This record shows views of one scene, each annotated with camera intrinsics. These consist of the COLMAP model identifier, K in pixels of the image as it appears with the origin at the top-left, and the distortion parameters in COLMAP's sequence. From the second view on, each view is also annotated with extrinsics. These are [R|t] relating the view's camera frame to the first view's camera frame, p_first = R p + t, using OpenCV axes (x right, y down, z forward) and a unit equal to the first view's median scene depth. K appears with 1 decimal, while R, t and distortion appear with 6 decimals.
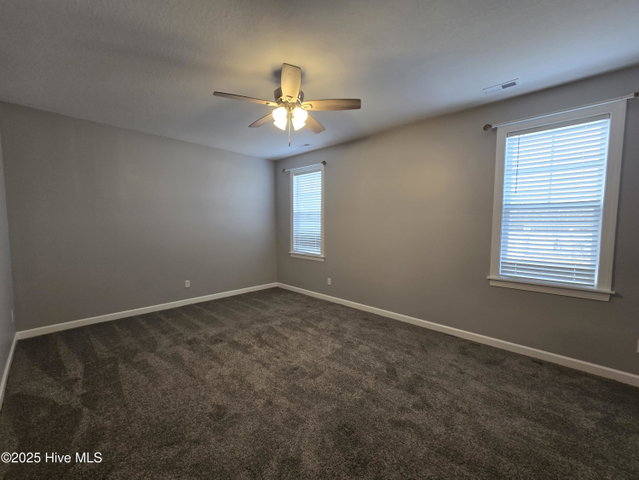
lens RADIAL K [[239.9, 0, 318.7], [0, 239.9, 237.1], [0, 0, 1]] dist [-0.000897, 0.000465]
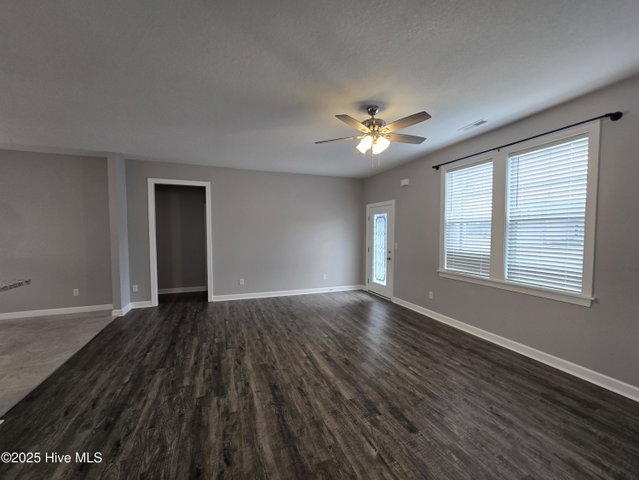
lens RADIAL K [[262.3, 0, 316.6], [0, 262.3, 245.5], [0, 0, 1]] dist [0.002125, 0.000644]
pose [[0.879896, 0.028249, -0.474325, 0.596997], [-0.033877, 0.999420, -0.003322, 0.035899], [0.473957, 0.018992, 0.880343, -0.520644]]
